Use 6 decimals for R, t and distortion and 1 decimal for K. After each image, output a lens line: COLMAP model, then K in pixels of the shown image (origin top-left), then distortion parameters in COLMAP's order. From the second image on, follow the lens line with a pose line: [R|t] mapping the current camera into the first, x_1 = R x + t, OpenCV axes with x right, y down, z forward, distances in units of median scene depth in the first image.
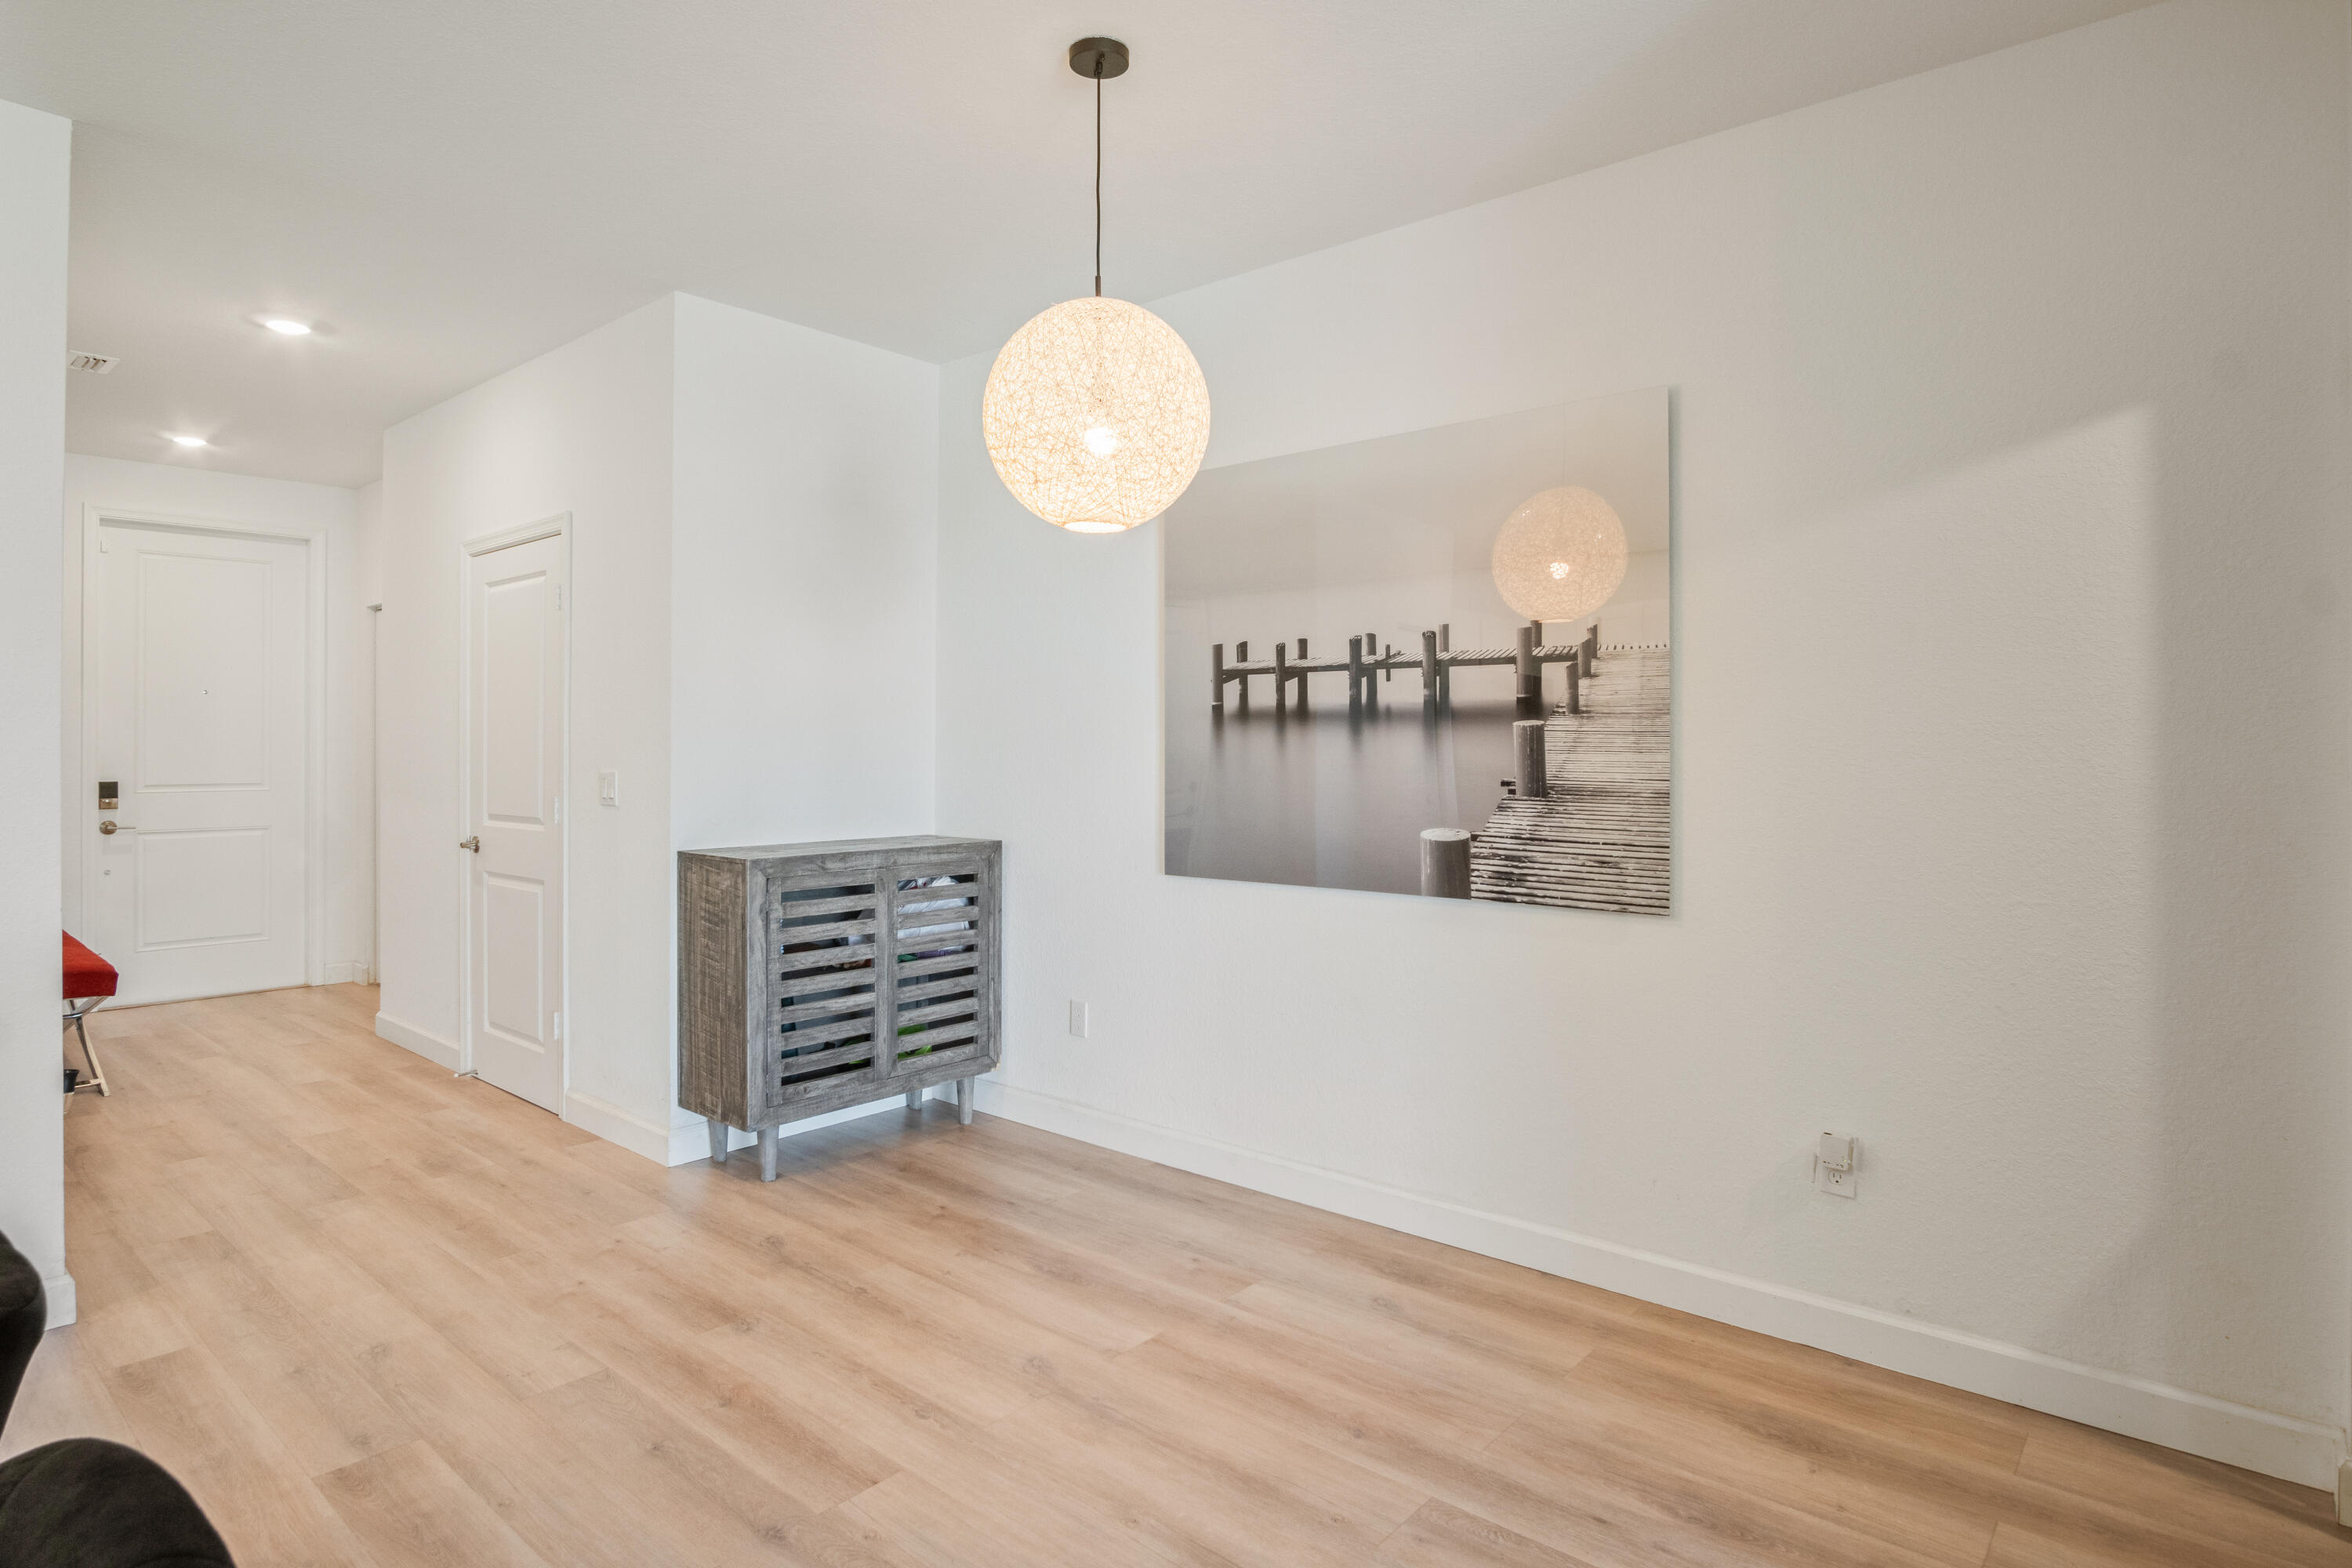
lens RADIAL K [[1274.2, 0, 1171.2], [0, 1274.2, 750.3], [0, 0, 1]] dist [-0.033103, 0.008229]
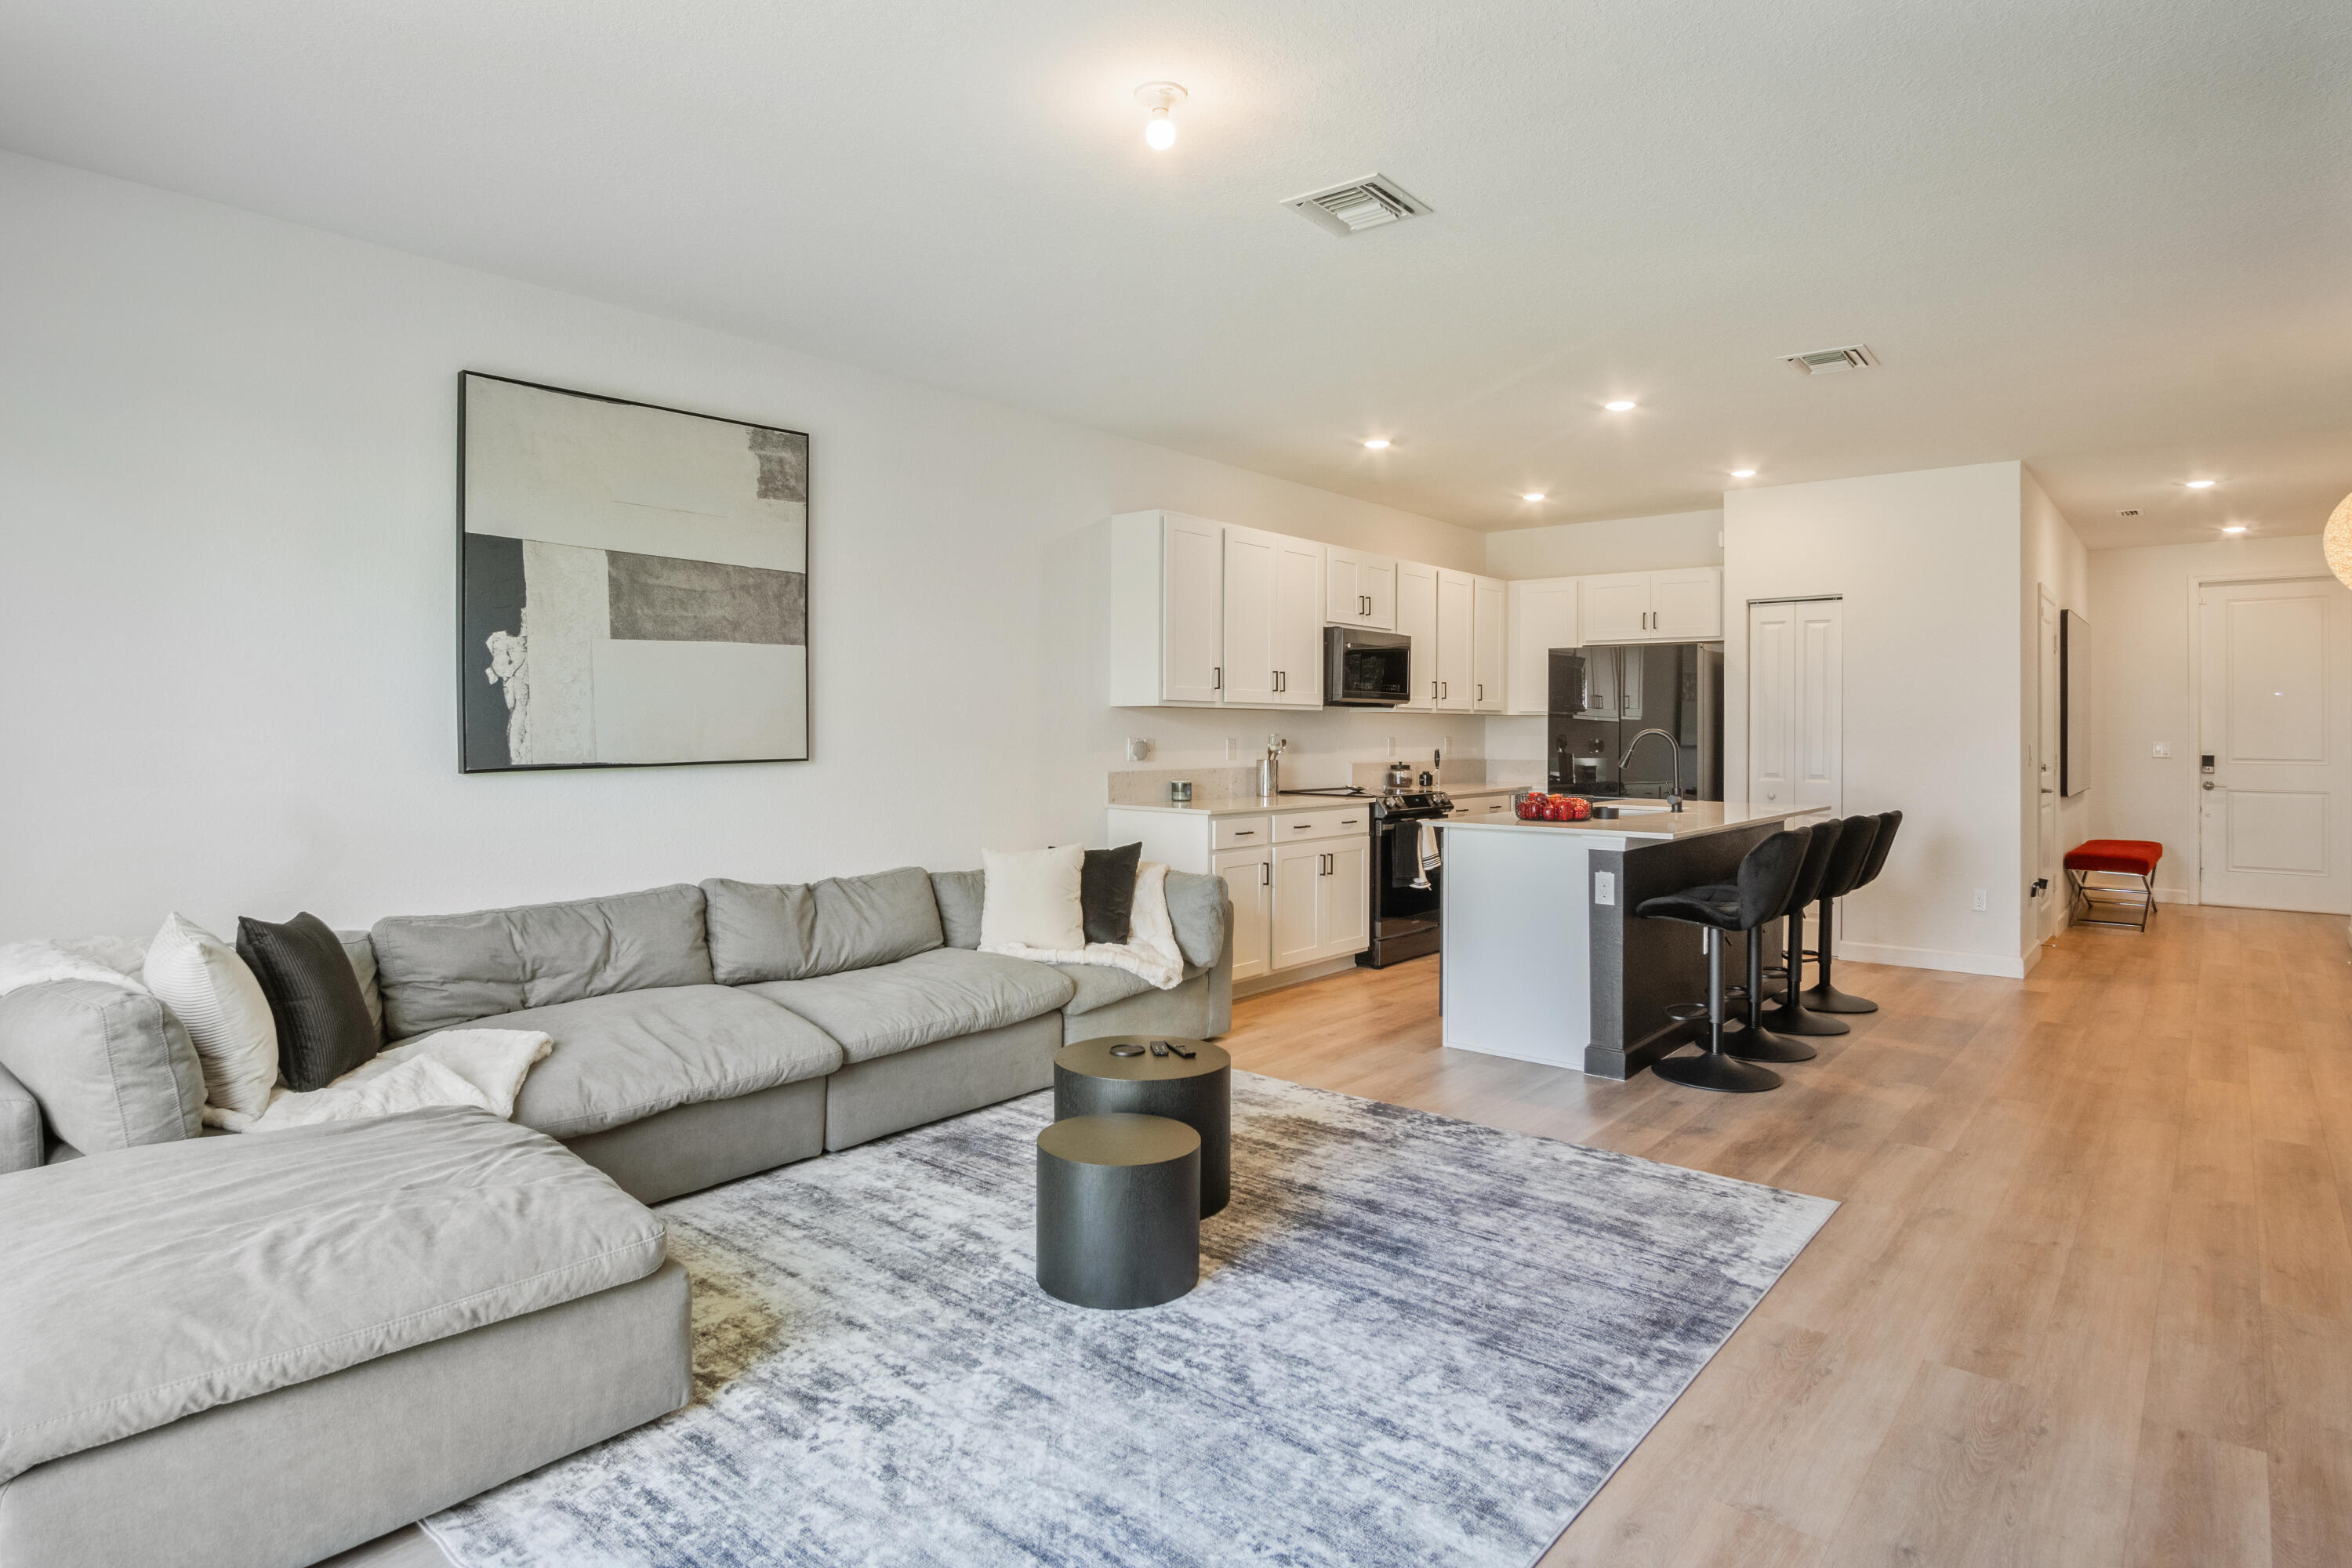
lens RADIAL K [[1279.7, 0, 1167.0], [0, 1279.7, 712.1], [0, 0, 1]] dist [-0.029303, 0.000788]
pose [[0.013273, -0.014437, -0.999808, 1.218343], [-0.005960, 0.999877, -0.014517, 0.005698], [0.999894, 0.006151, 0.013185, -0.525218]]
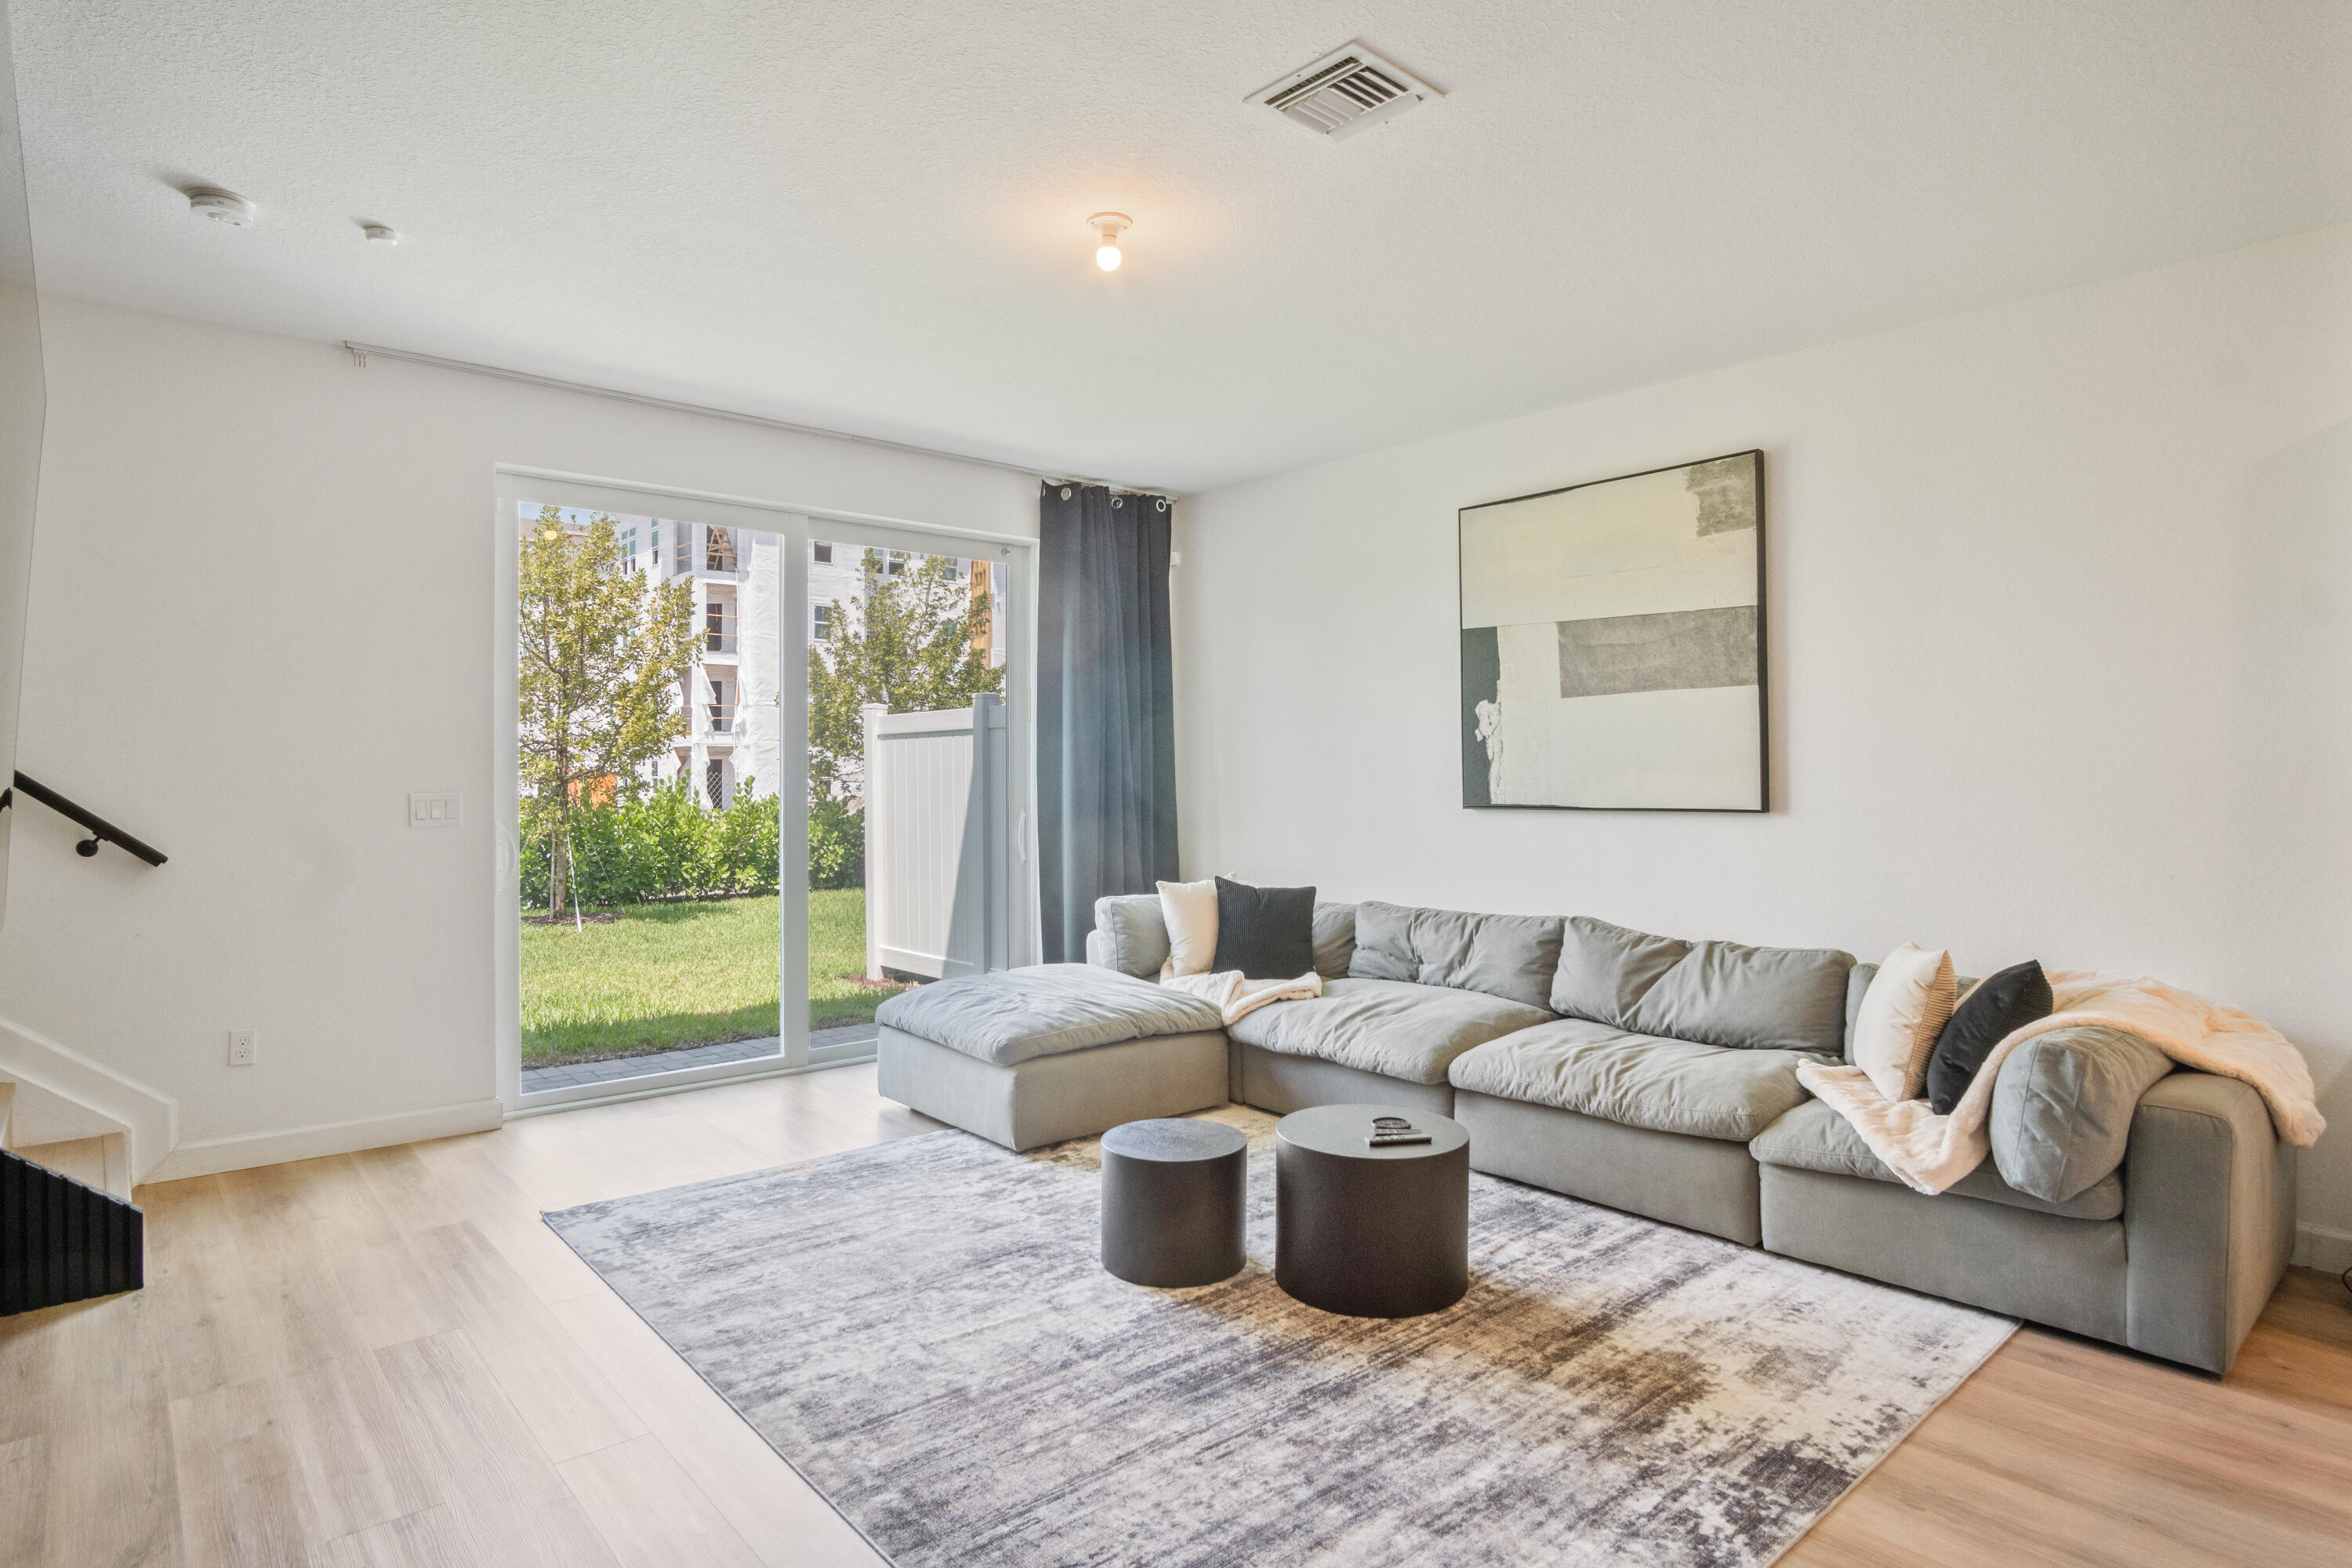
lens RADIAL K [[1269.0, 0, 1172.0], [0, 1269.0, 775.3], [0, 0, 1]] dist [-0.029087, 0.002993]
pose [[-0.989925, -0.006349, 0.141450, 0.178748], [-0.005425, 0.999961, 0.006915, -0.001409], [-0.141489, 0.006078, -0.989921, 0.443402]]
